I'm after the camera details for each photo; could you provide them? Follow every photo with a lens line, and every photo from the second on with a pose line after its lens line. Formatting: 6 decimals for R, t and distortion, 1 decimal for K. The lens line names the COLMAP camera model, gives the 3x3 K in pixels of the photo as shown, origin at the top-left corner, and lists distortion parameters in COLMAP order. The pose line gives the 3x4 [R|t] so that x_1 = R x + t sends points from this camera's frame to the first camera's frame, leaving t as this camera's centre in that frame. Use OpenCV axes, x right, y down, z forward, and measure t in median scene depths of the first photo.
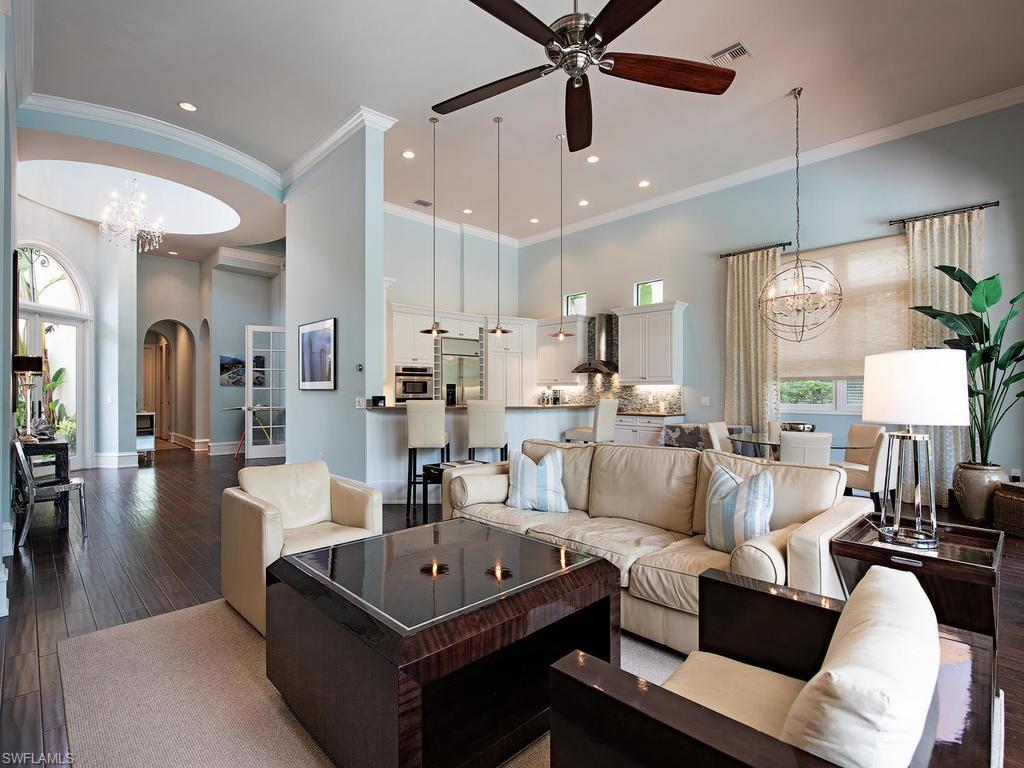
lens RADIAL K [[497.9, 0, 512.5], [0, 497.9, 389.7], [0, 0, 1]] dist [0.002058, 0.000010]
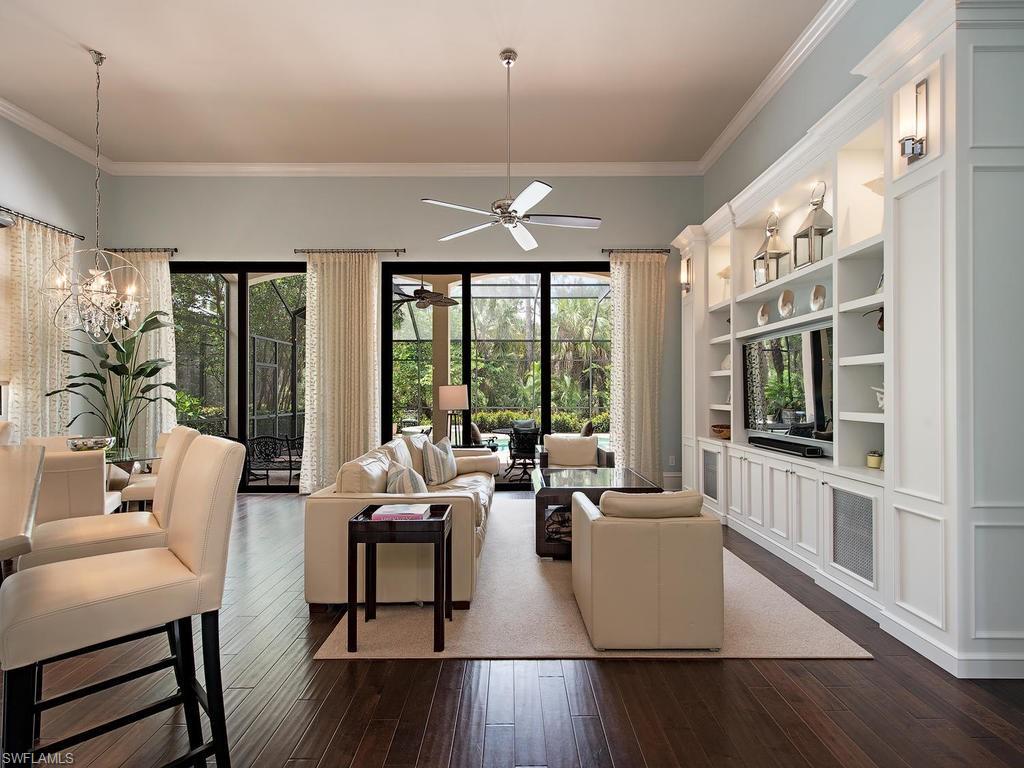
lens RADIAL K [[452.2, 0, 509.2], [0, 452.2, 389.0], [0, 0, 1]] dist [0.013233, -0.000033]
pose [[-0.706629, 0.007896, 0.707540, -0.448917], [0.000225, 0.999940, -0.010935, -0.006582], [-0.707584, -0.007567, -0.706588, 0.948061]]
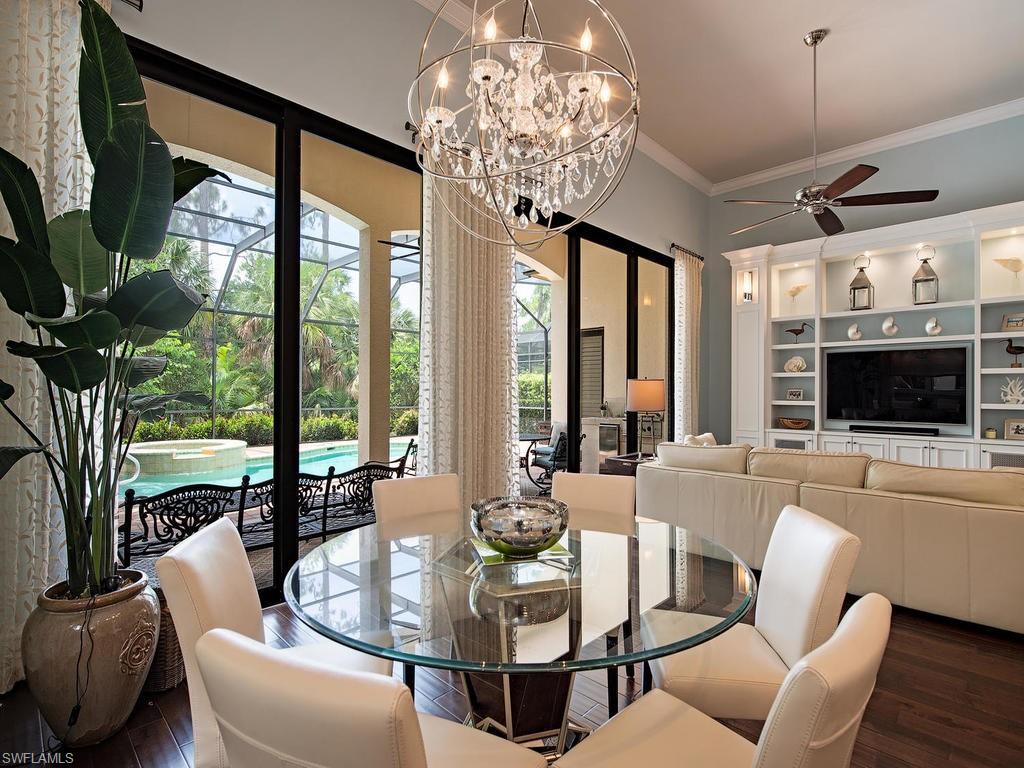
lens RADIAL K [[497.9, 0, 512.5], [0, 497.9, 389.7], [0, 0, 1]] dist [0.002058, 0.000010]
pose [[-0.999814, -0.000216, -0.019276, 0.544033], [-0.000025, 0.999951, -0.009887, 0.000386], [0.019277, -0.009884, -0.999765, 1.182889]]
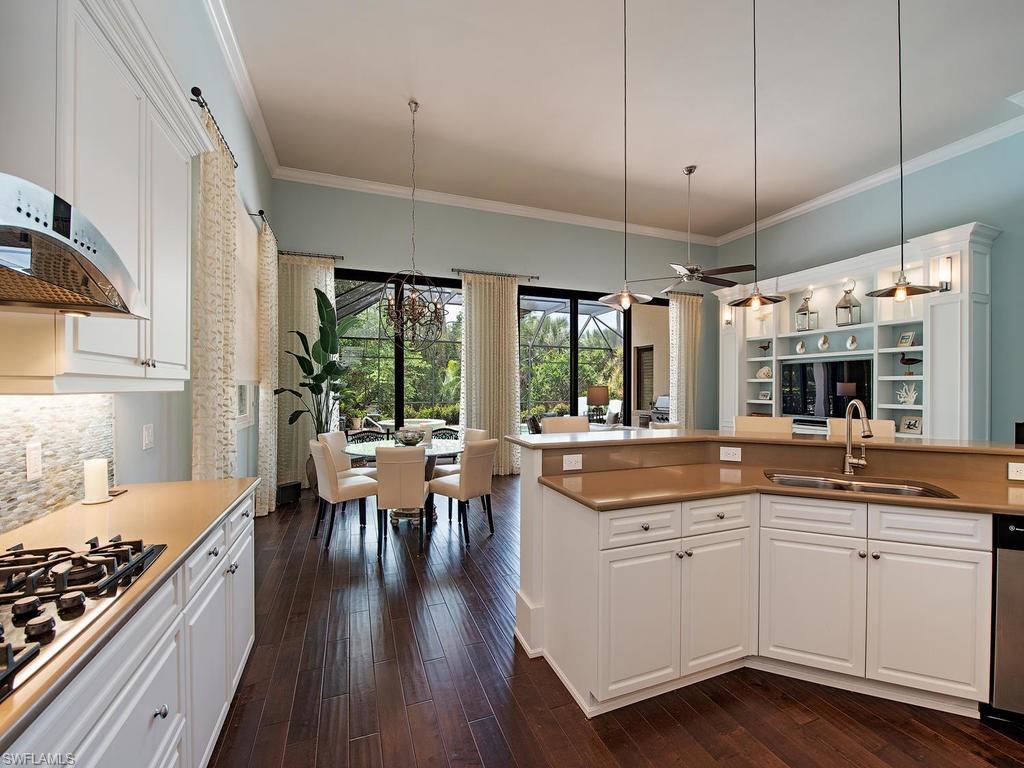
lens RADIAL K [[427.7, 0, 516.2], [0, 427.7, 390.2], [0, 0, 1]] dist [-0.000814, -0.000138]
pose [[-0.914186, -0.001164, 0.405293, 0.028516], [-0.001758, 0.999998, -0.001093, -0.012707], [-0.405291, -0.001712, -0.914186, 1.549738]]
